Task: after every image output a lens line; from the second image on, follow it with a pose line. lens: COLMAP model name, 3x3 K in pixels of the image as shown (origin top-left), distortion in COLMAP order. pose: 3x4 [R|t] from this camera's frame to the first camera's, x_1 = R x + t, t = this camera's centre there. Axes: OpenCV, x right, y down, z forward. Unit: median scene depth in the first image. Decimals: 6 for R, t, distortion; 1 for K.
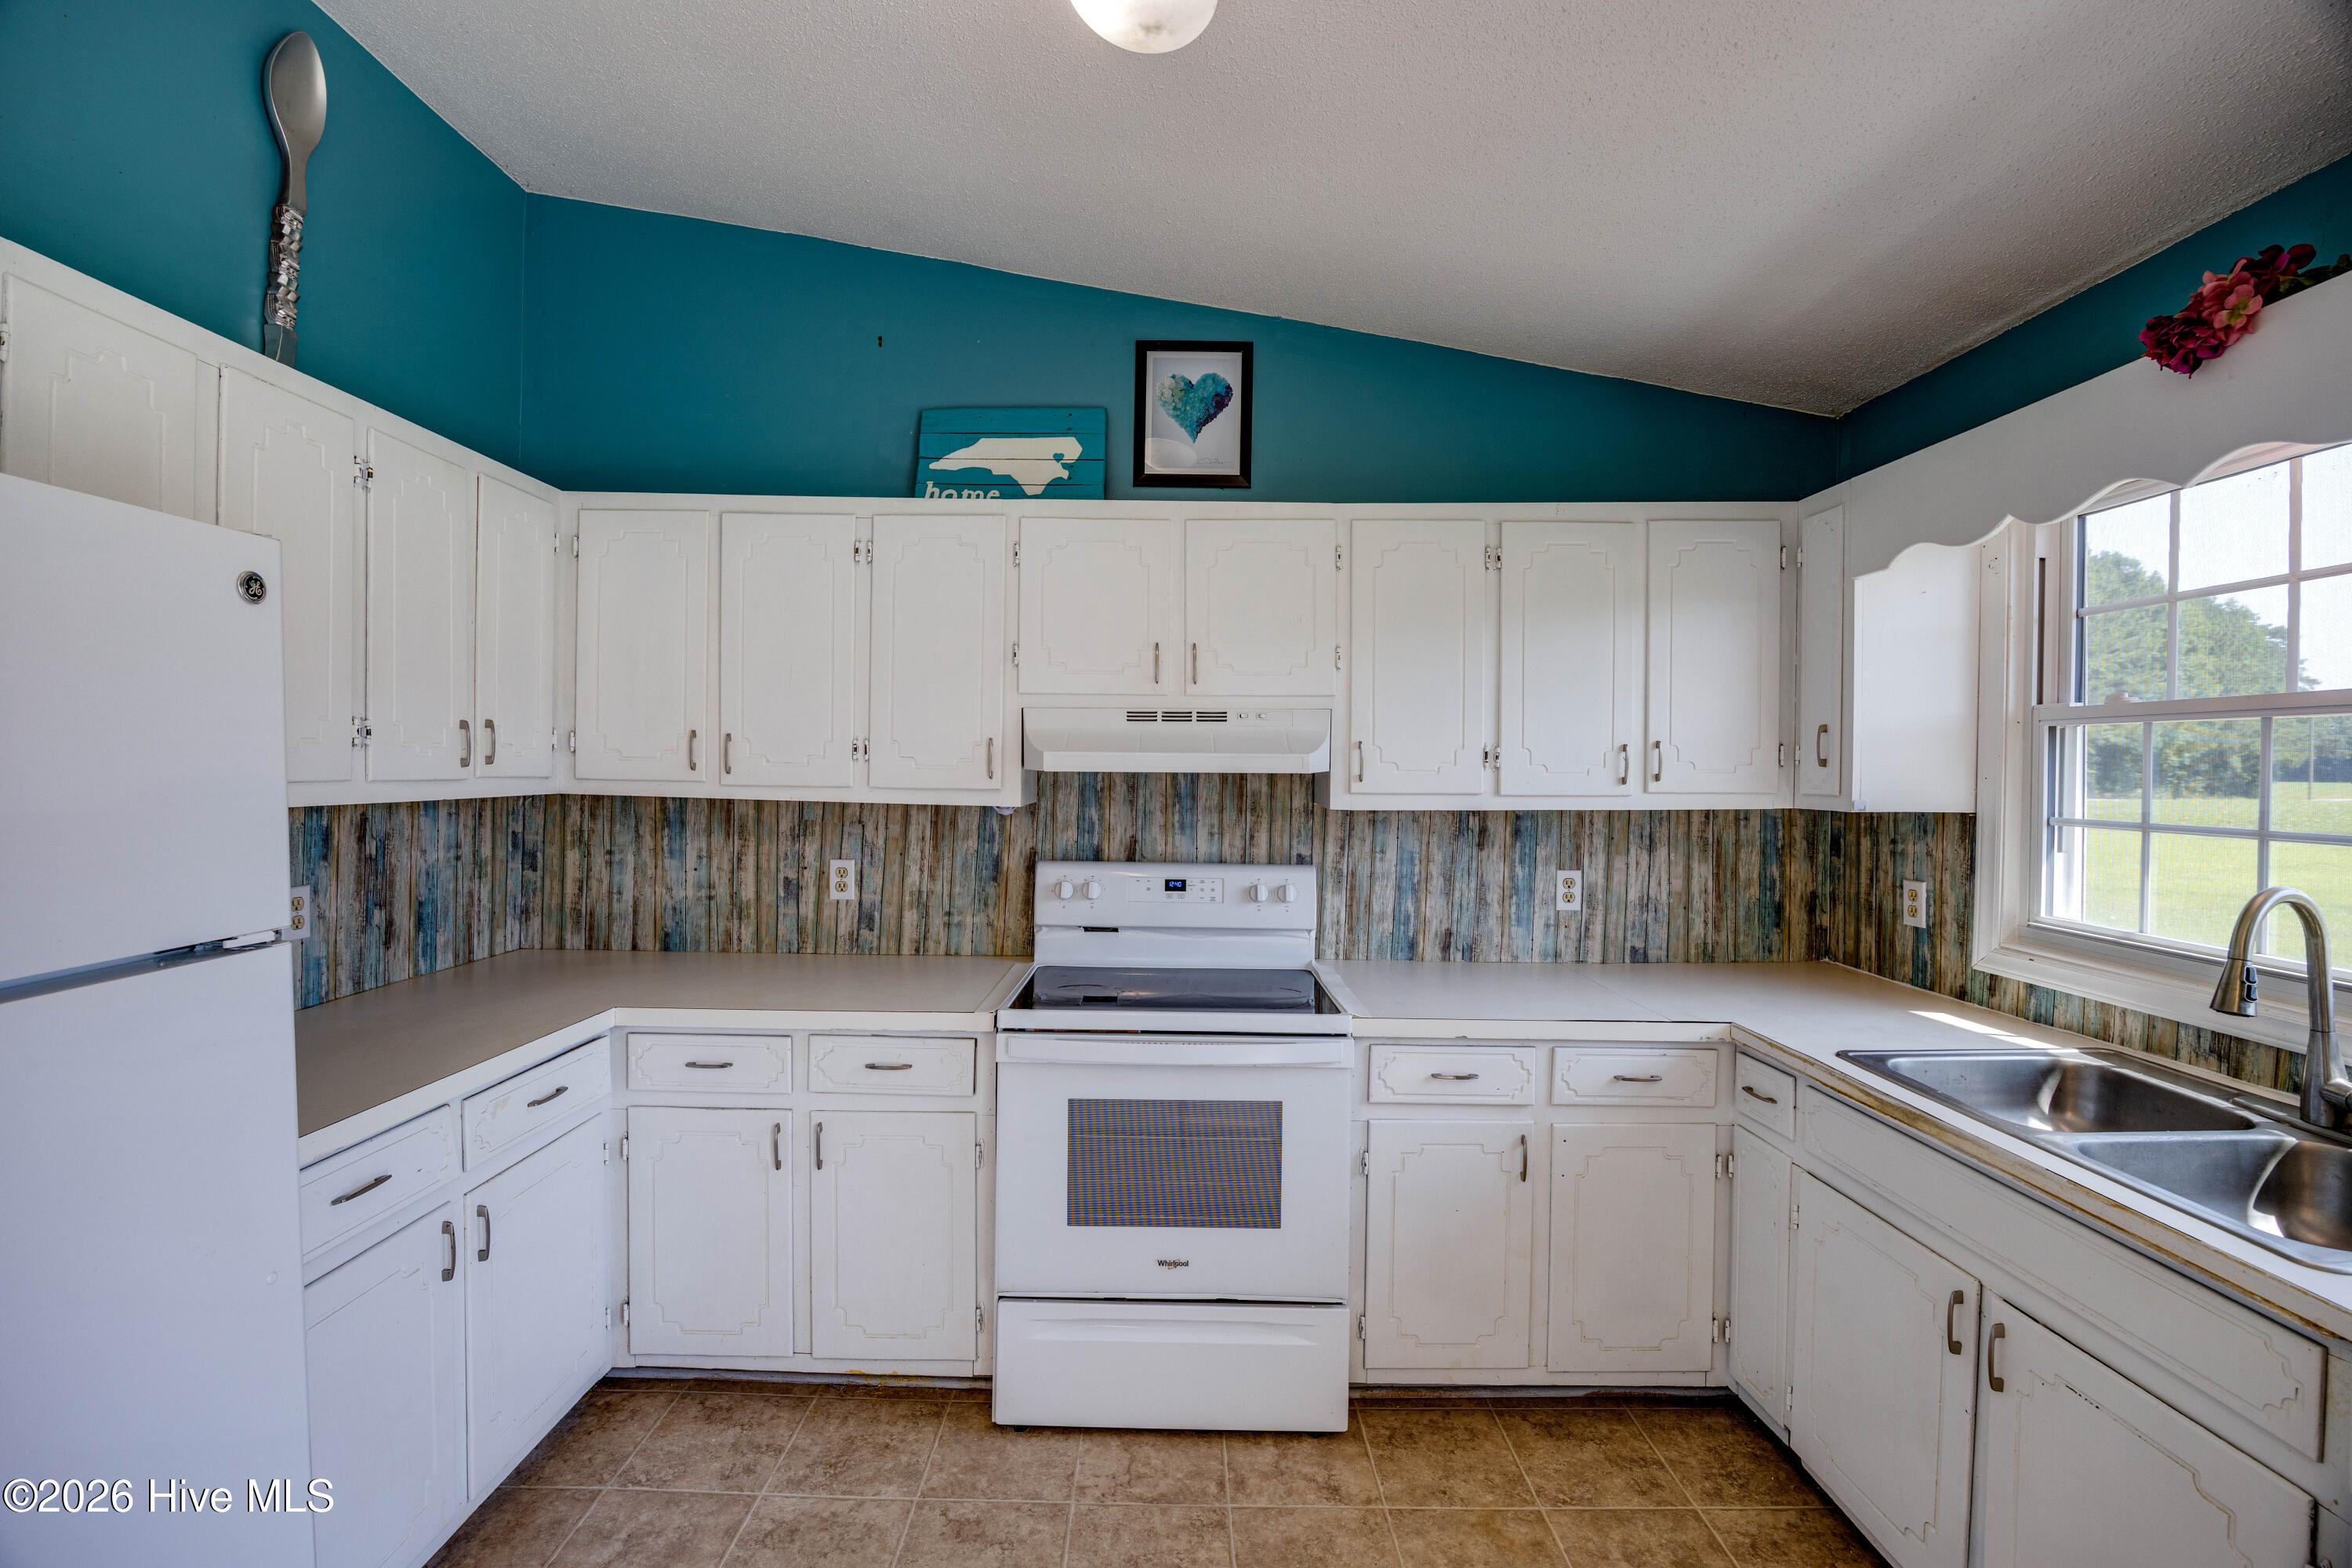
lens RADIAL K [[987.7, 0, 1169.4], [0, 987.7, 779.9], [0, 0, 1]] dist [-0.024816, 0.003122]
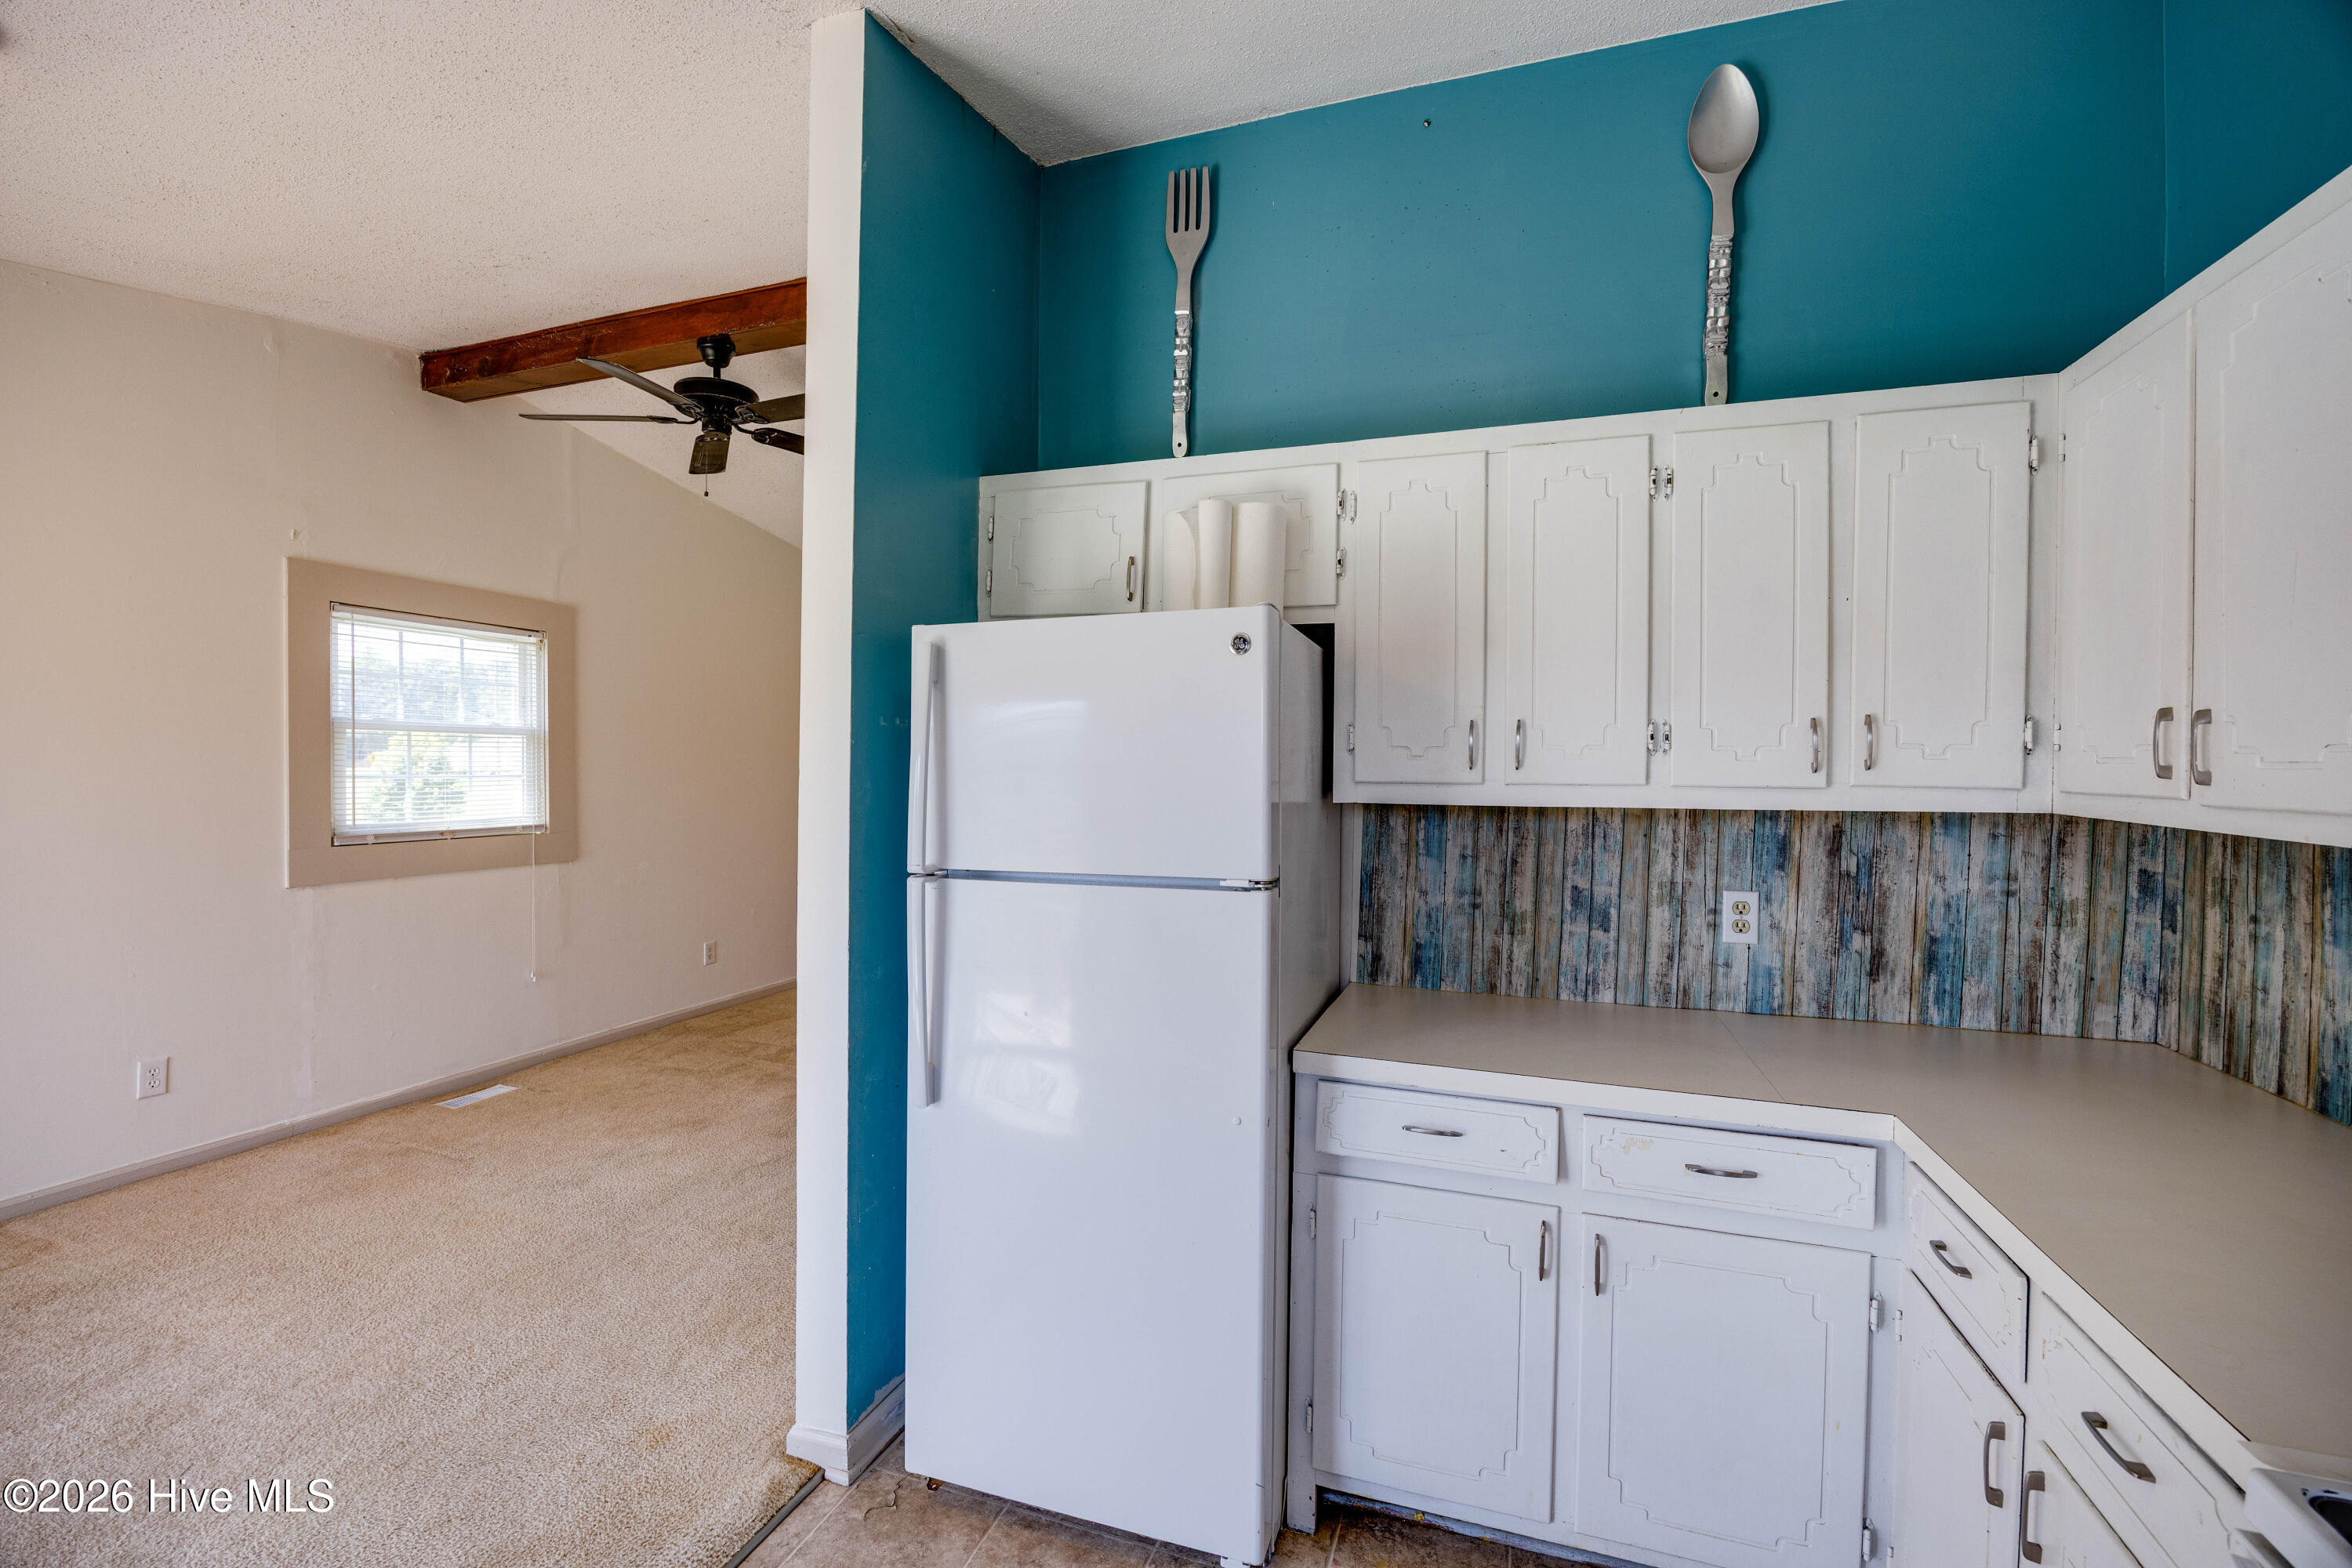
lens RADIAL K [[987.7, 0, 1169.4], [0, 987.7, 779.9], [0, 0, 1]] dist [-0.024816, 0.003122]
pose [[-0.332358, -0.002776, -0.943149, 0.220617], [-0.023261, 0.999716, 0.005254, 0.001300], [0.942866, 0.023685, -0.332328, 0.624251]]
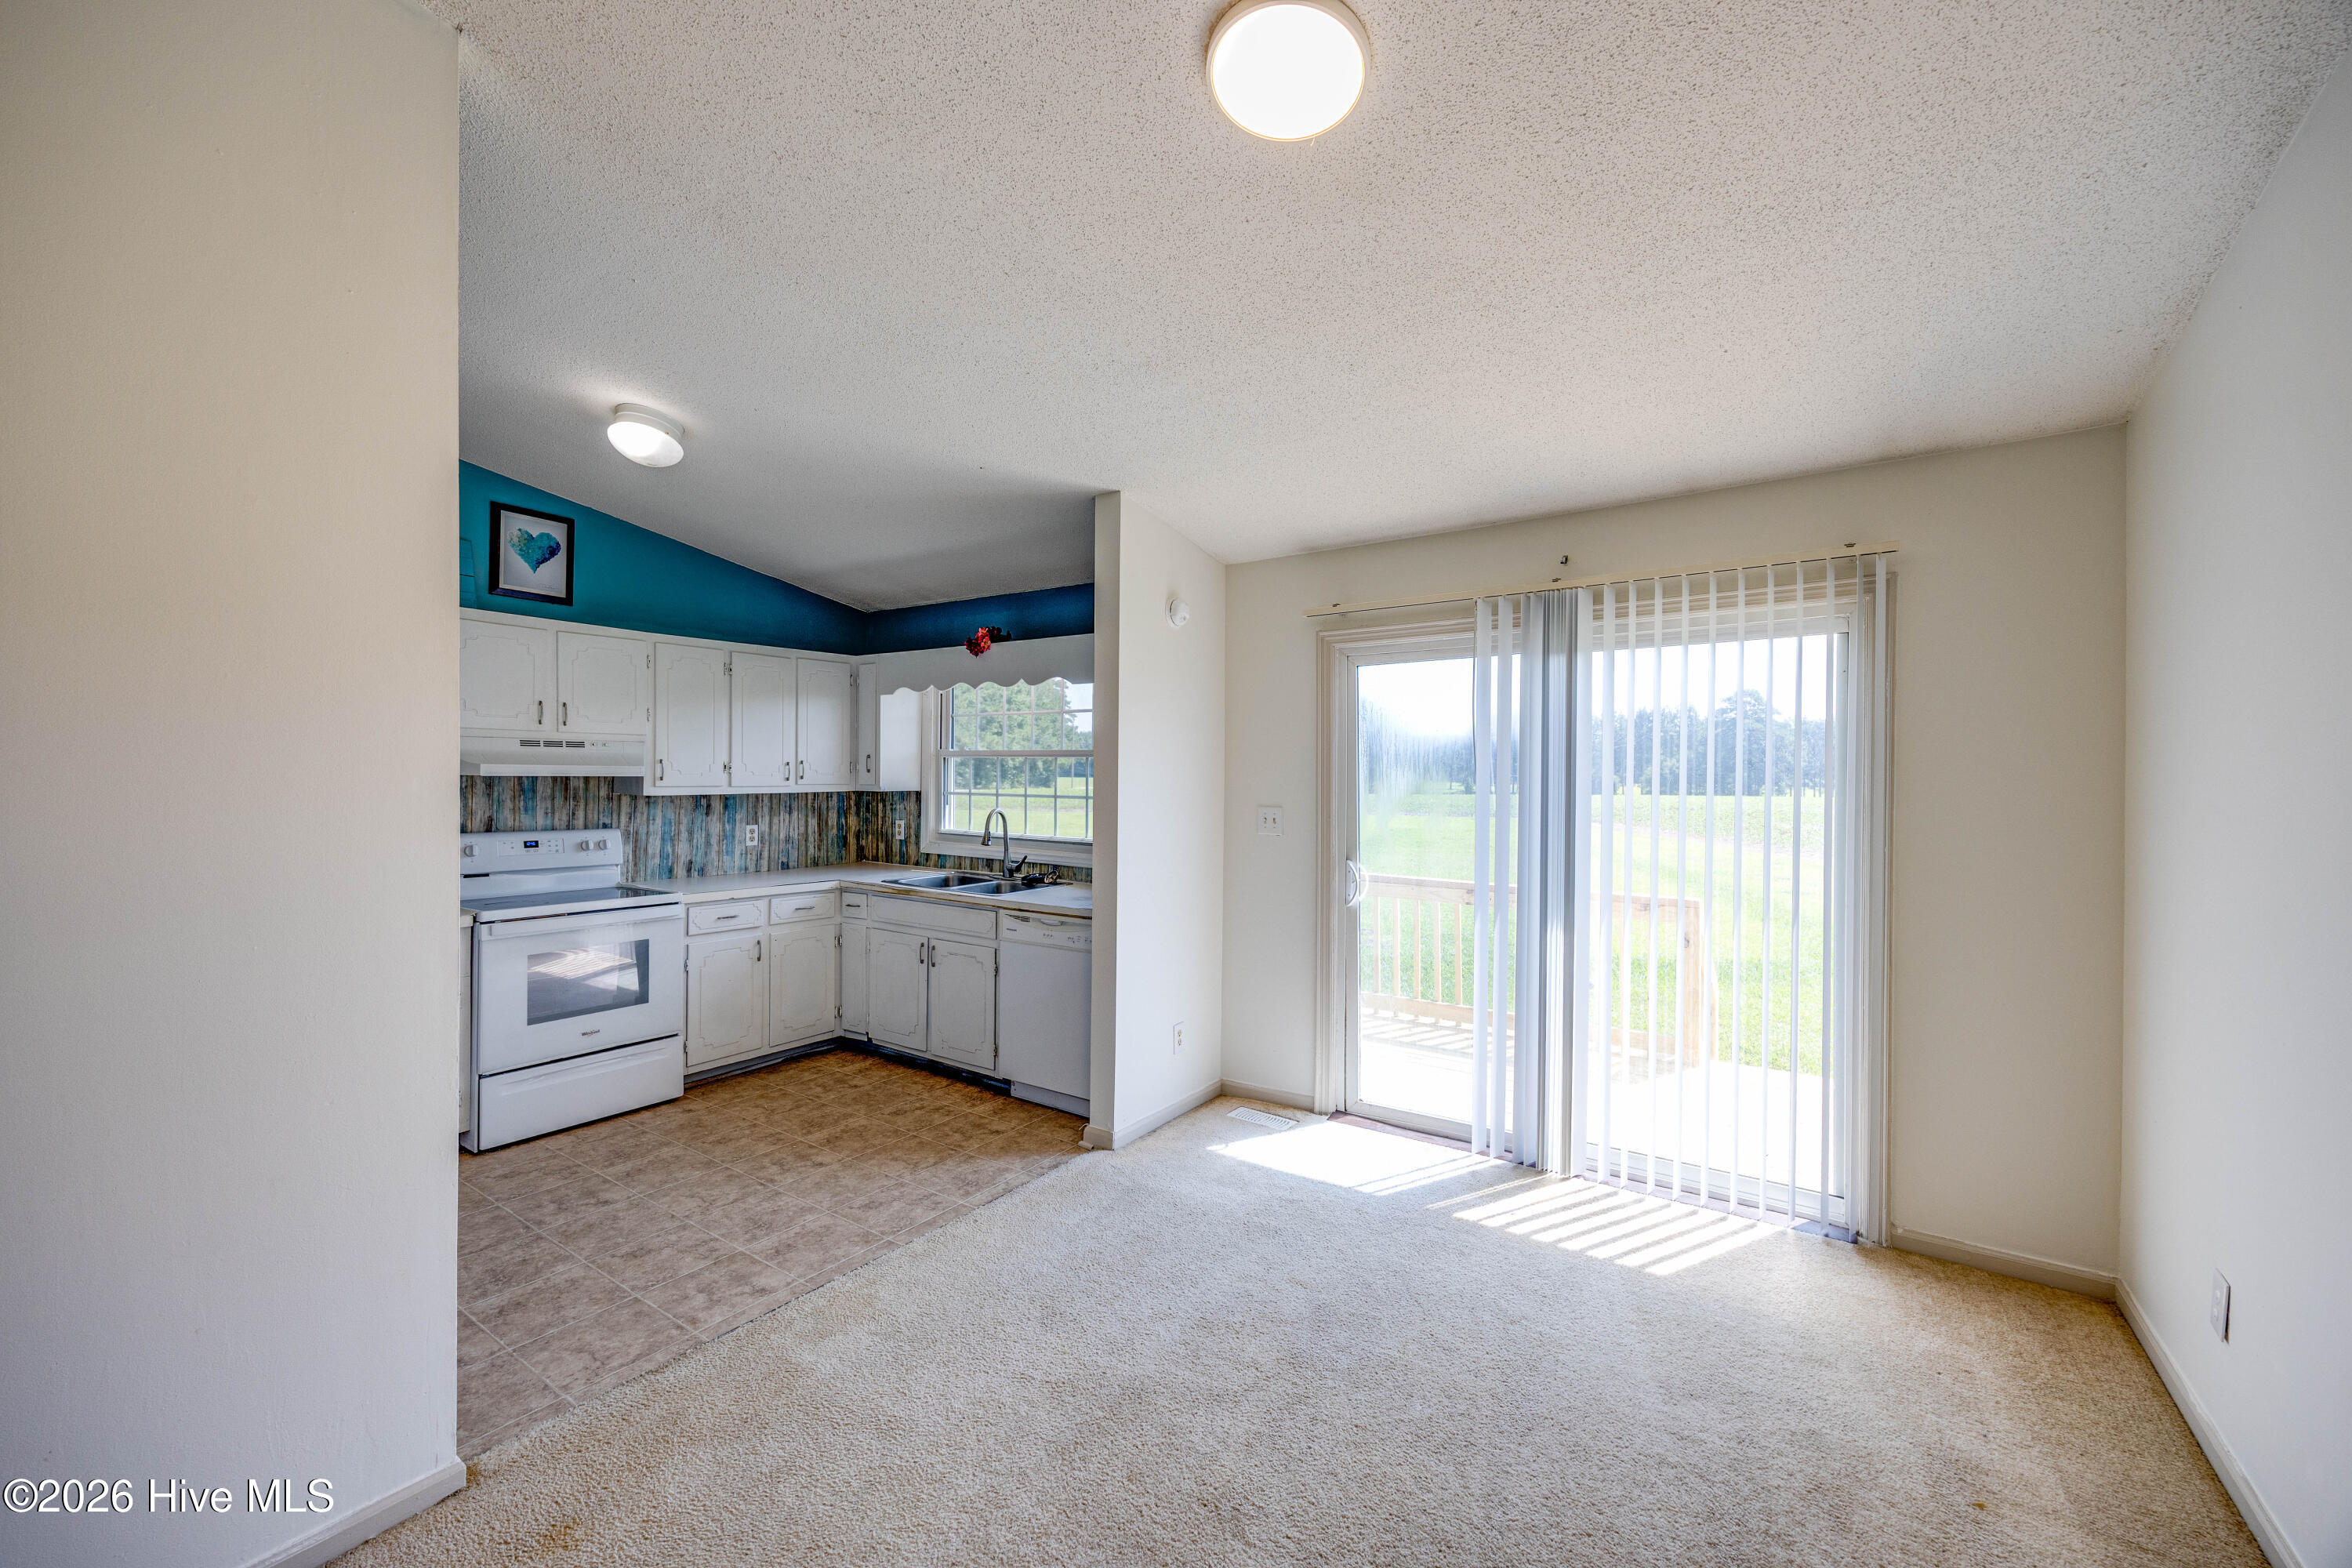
lens RADIAL K [[921.5, 0, 1170.7], [0, 921.5, 782.1], [0, 0, 1]] dist [0.002372, 0.000207]
pose [[0.560593, -0.009665, 0.828035, -0.704118], [0.006227, 0.999953, 0.007456, -0.001929], [-0.828068, 0.000976, 0.560627, -0.785365]]
